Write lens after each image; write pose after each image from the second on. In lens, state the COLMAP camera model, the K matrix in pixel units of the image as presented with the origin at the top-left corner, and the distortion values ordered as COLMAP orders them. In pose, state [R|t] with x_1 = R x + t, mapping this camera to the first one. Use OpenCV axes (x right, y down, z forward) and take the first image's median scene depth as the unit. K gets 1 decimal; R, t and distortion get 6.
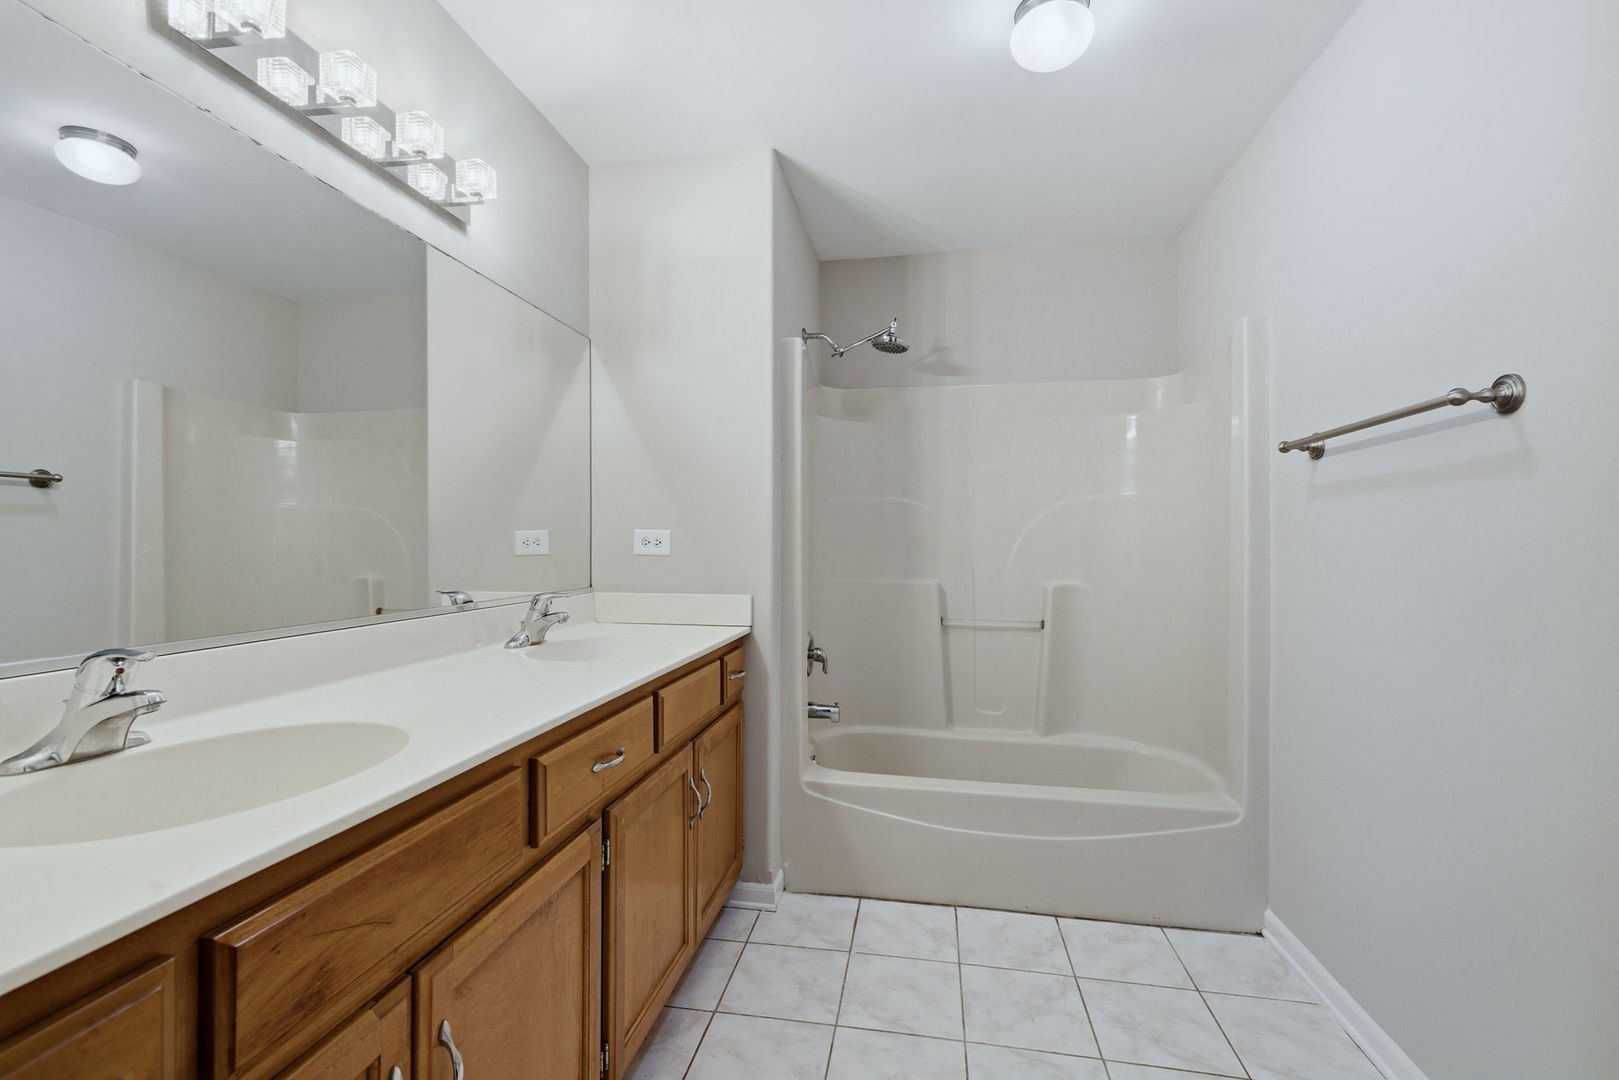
lens RADIAL K [[754.1, 0, 808.1], [0, 754.1, 538.1], [0, 0, 1]] dist [-0.000904, 0.000260]
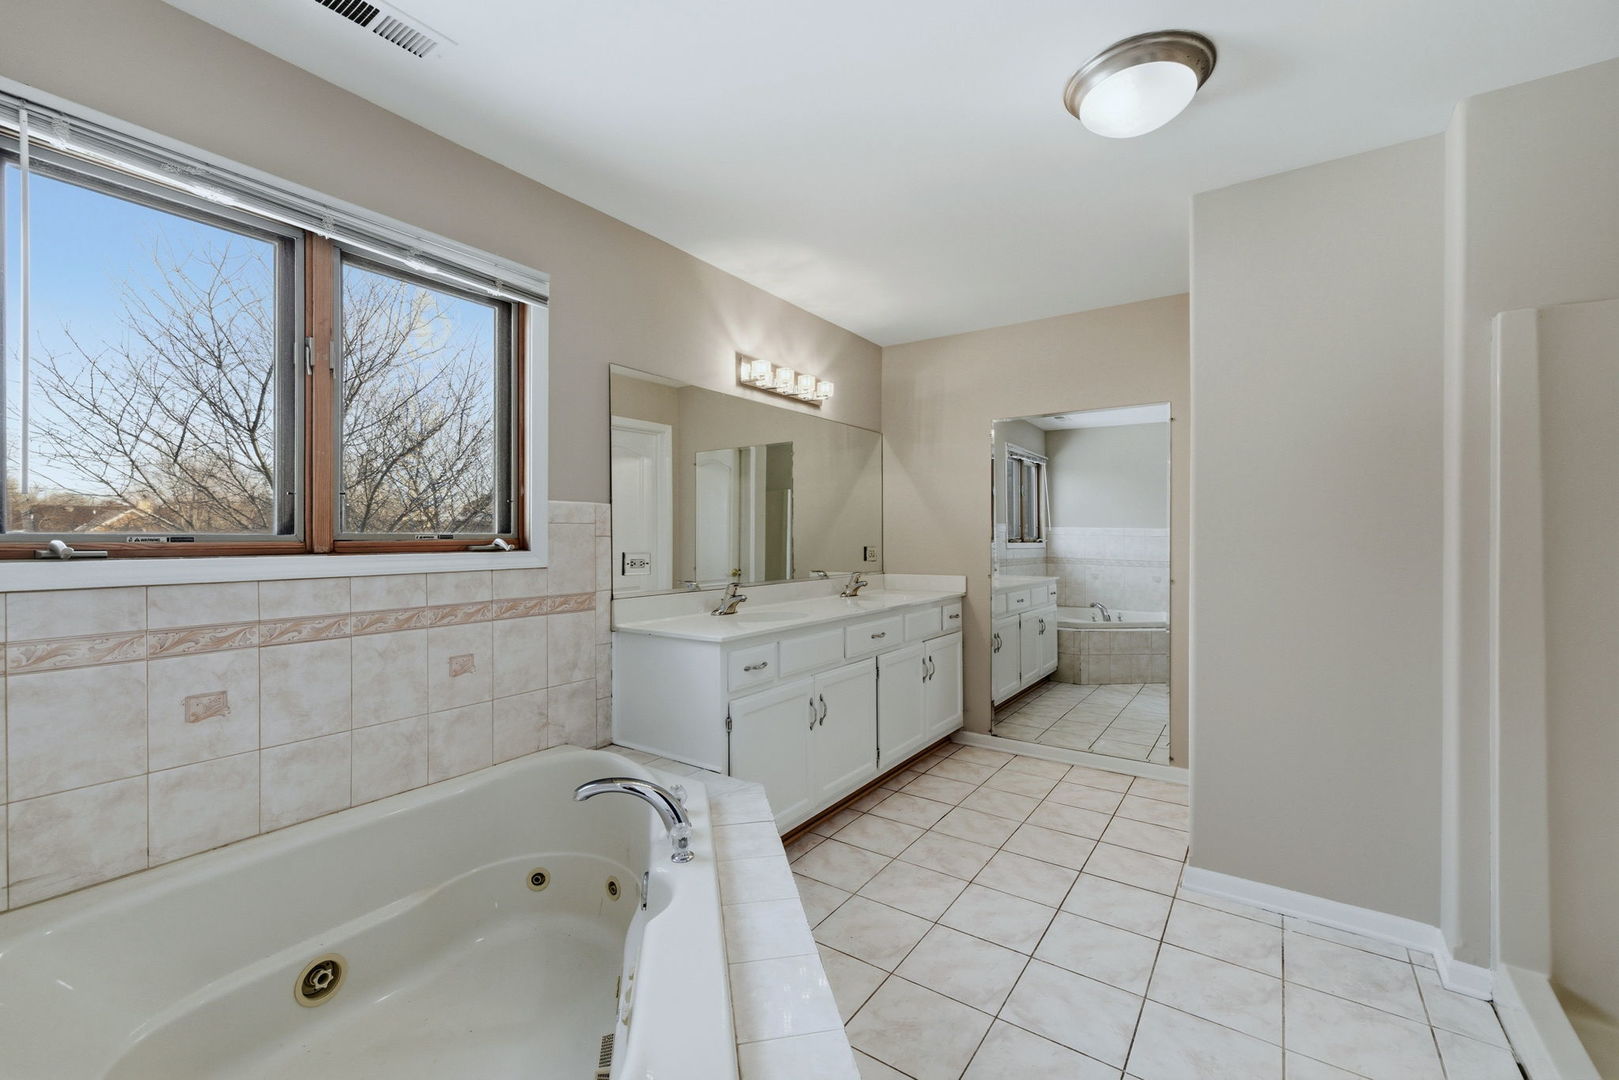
lens RADIAL K [[672.1, 0, 815.2], [0, 672.1, 541.9], [0, 0, 1]] dist [0.000607, 0.000105]
pose [[0.914097, -0.026271, -0.404643, 0.334705], [0.023574, 0.999654, -0.011648, 0.004321], [0.404809, 0.001109, 0.914401, -0.838623]]
